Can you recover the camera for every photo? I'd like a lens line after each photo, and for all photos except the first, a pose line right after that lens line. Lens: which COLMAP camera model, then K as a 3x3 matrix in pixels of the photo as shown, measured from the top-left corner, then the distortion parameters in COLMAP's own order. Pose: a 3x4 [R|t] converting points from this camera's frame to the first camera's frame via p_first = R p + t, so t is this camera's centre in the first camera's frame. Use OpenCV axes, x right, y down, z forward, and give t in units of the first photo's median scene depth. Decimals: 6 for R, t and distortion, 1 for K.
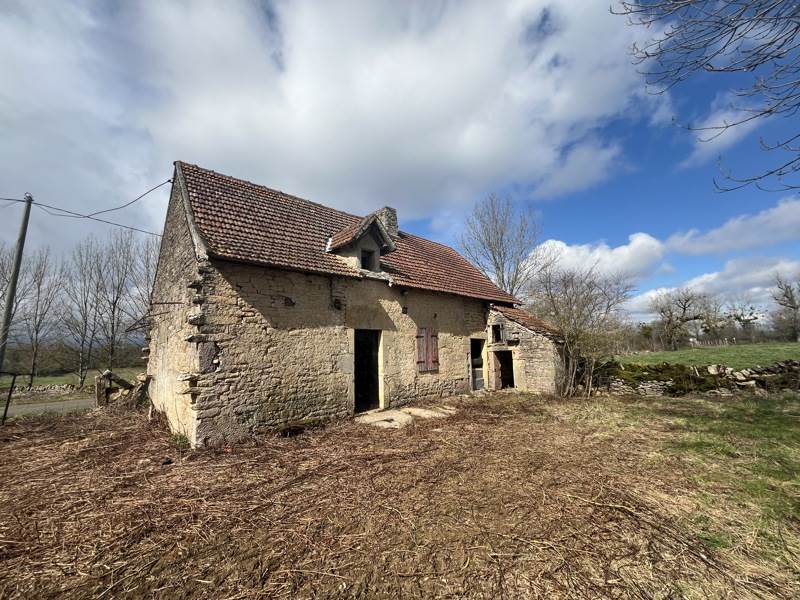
lens RADIAL K [[321.4, 0, 399.0], [0, 321.4, 300.4], [0, 0, 1]] dist [-0.003277, -0.000101]
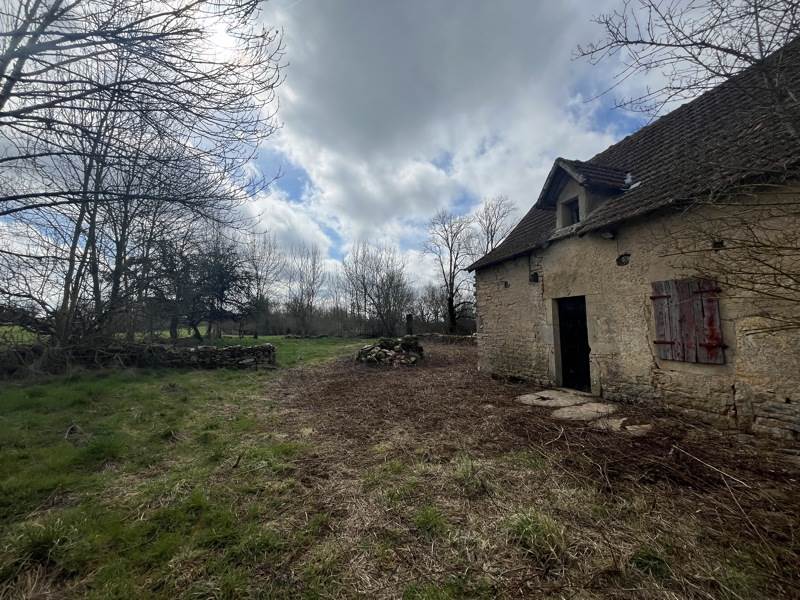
lens RADIAL K [[321.4, 0, 399.0], [0, 321.4, 300.4], [0, 0, 1]] dist [-0.003277, -0.000101]
pose [[-0.448675, -0.037630, -0.892903, 0.903890], [0.161162, 0.979327, -0.122255, 0.136627], [0.879044, -0.198754, -0.433334, 1.013185]]
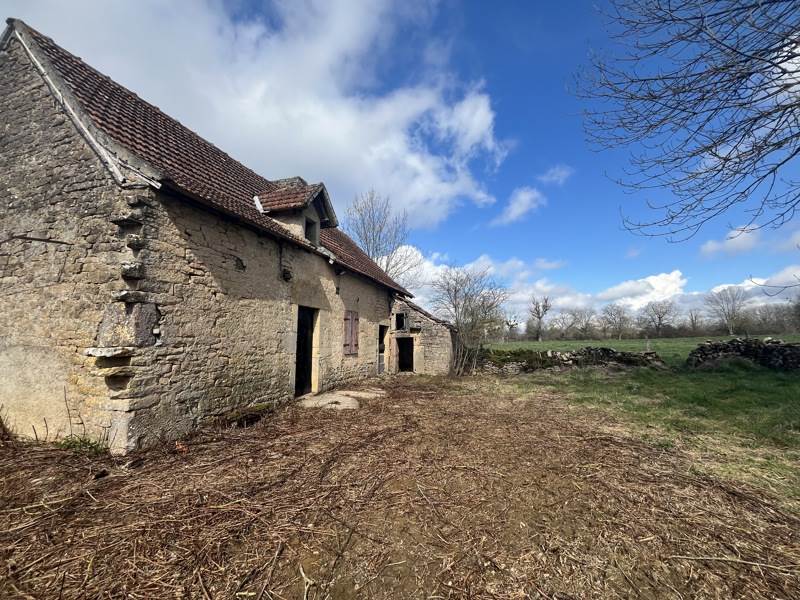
lens RADIAL K [[321.4, 0, 399.0], [0, 321.4, 300.4], [0, 0, 1]] dist [-0.003277, -0.000101]
pose [[0.876827, 0.083600, 0.473482, -0.317736], [-0.094028, 0.995568, -0.001654, 0.051117], [-0.471522, -0.043070, 0.880802, 0.078736]]
